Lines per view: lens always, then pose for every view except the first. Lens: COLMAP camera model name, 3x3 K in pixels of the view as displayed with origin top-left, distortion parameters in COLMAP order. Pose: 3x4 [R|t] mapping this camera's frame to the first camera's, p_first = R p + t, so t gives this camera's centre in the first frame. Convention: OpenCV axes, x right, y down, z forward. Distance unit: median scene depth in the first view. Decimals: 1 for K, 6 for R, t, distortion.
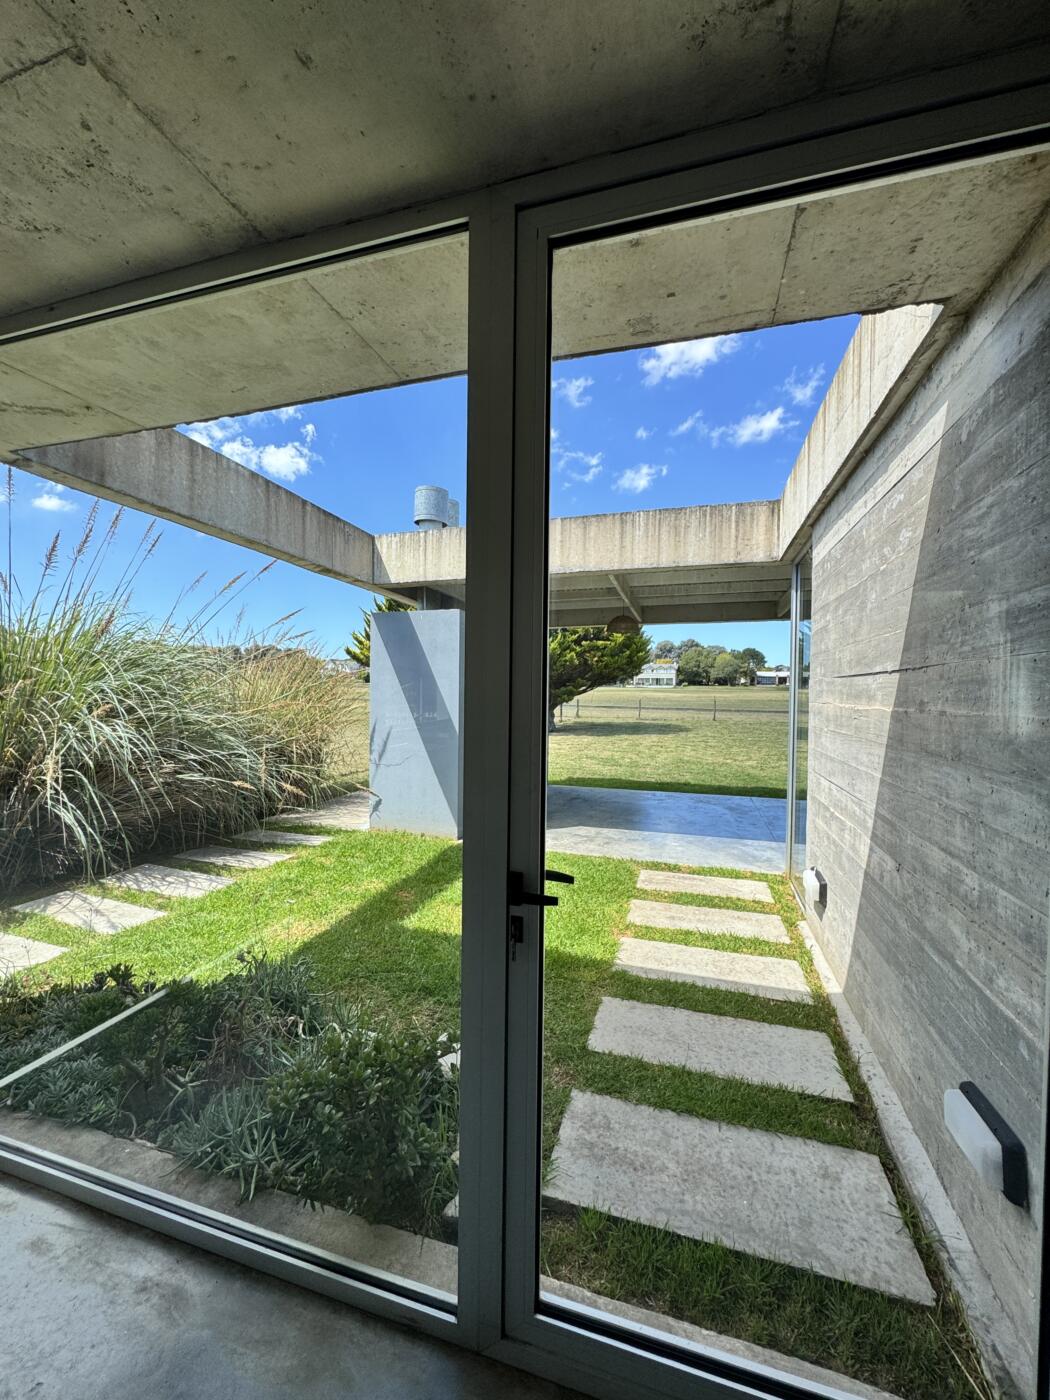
lens RADIAL K [[559.1, 0, 527.2], [0, 559.1, 701.2], [0, 0, 1]] dist [-0.003061, -0.000062]
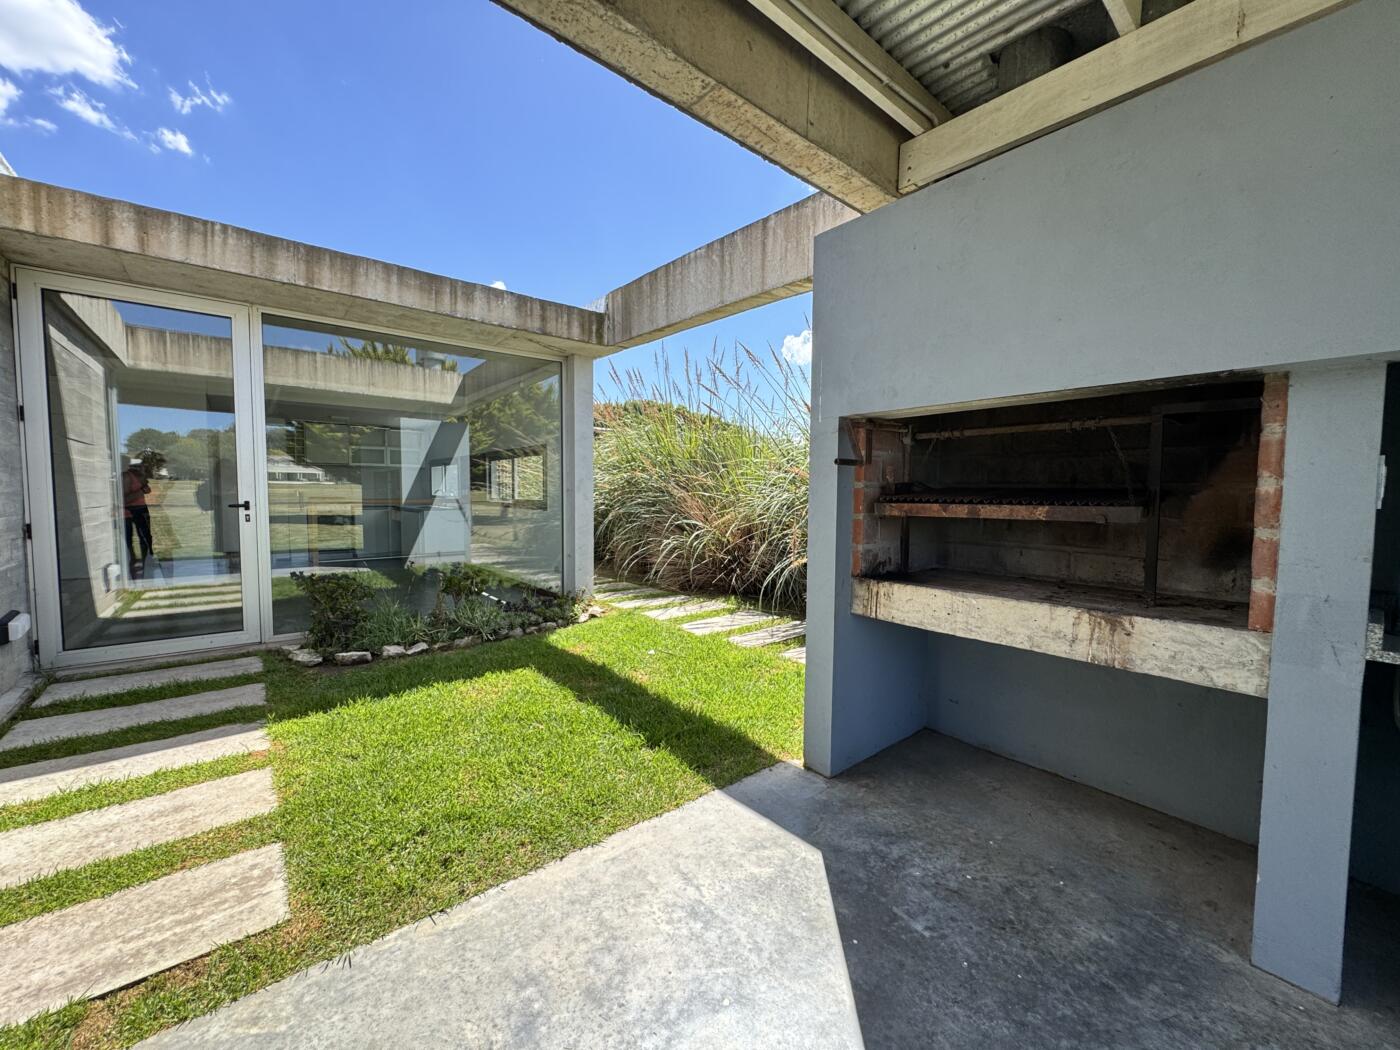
lens RADIAL K [[559.1, 0, 702.0], [0, 559.1, 523.6], [0, 0, 1]] dist [-0.003061, -0.000062]
pose [[-0.557079, 0.031625, -0.829857, 0.369934], [-0.033917, 0.997574, 0.060785, 0.040047], [0.829766, 0.062009, -0.554656, 1.516170]]
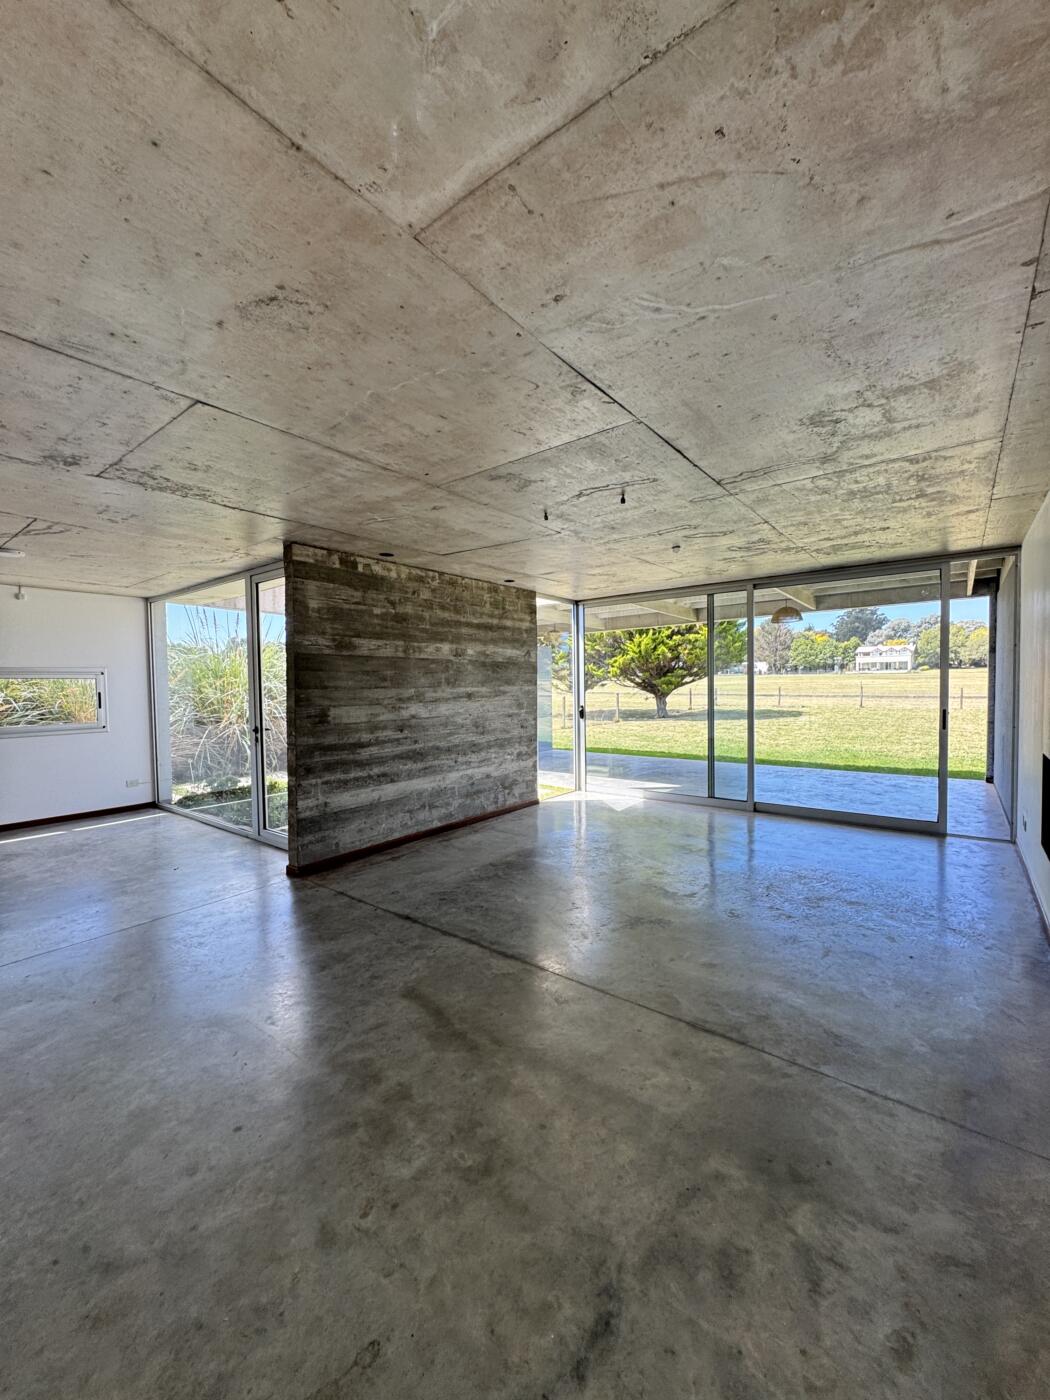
lens RADIAL K [[559.1, 0, 527.2], [0, 559.1, 701.2], [0, 0, 1]] dist [-0.003061, -0.000062]
pose [[0.930225, -0.010323, -0.366843, 1.010472], [0.015705, 0.999808, 0.011688, 0.023544], [0.366652, -0.016634, 0.930209, -0.645724]]
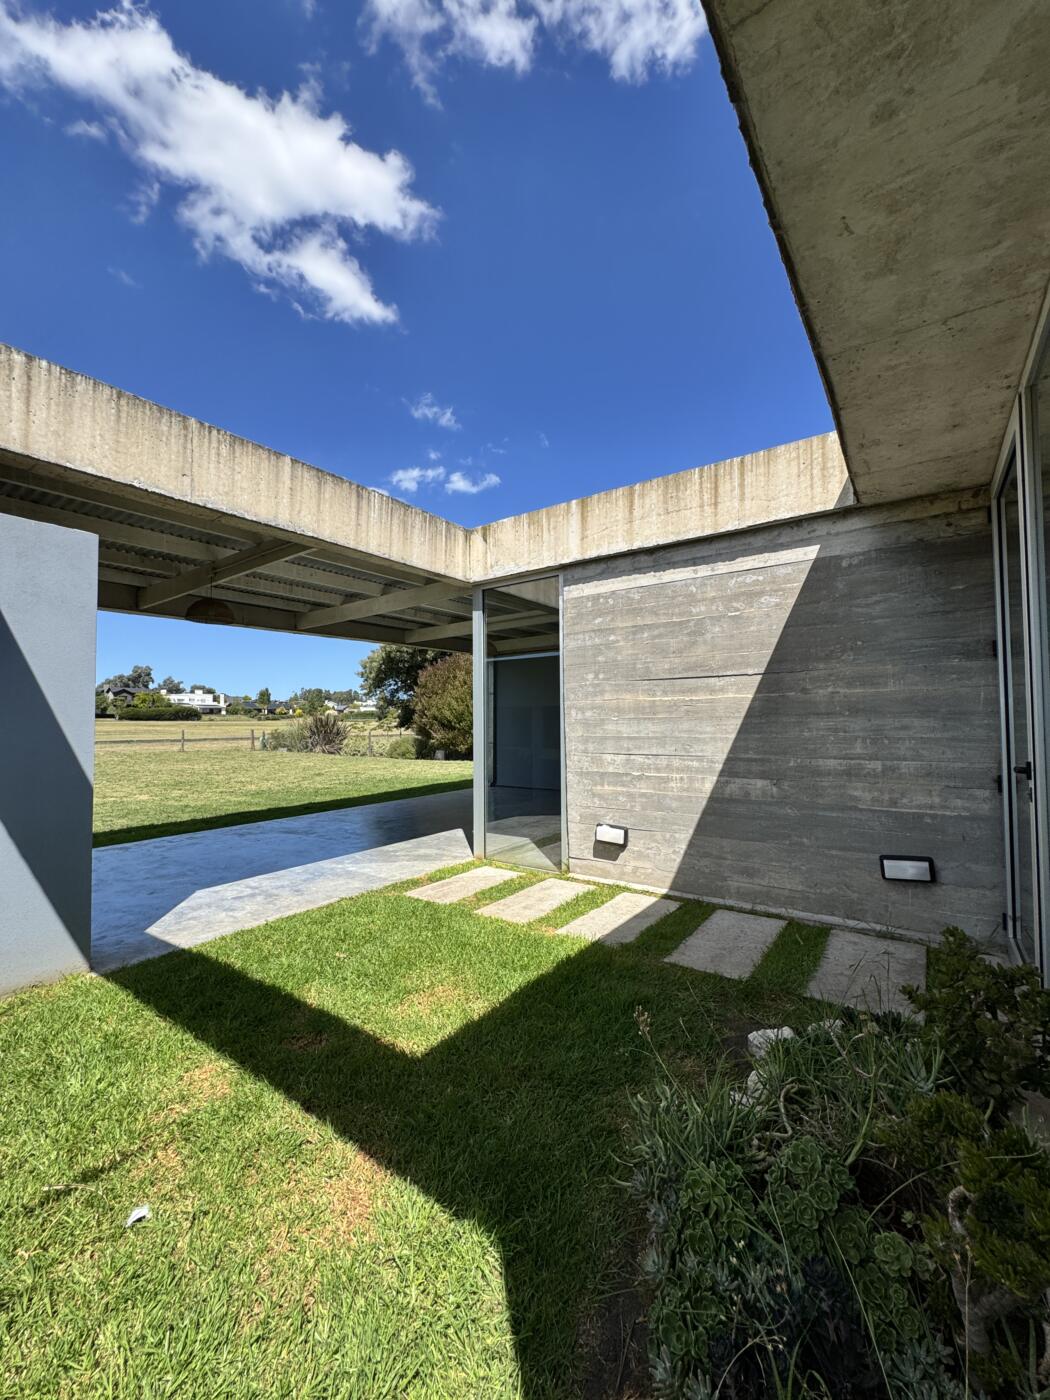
lens RADIAL K [[559.1, 0, 527.2], [0, 559.1, 701.2], [0, 0, 1]] dist [-0.003061, -0.000062]
pose [[0.325003, 0.020845, 0.945483, -0.633181], [0.029916, 0.999030, -0.032309, 0.034196], [-0.945240, 0.038786, 0.324064, 0.566305]]
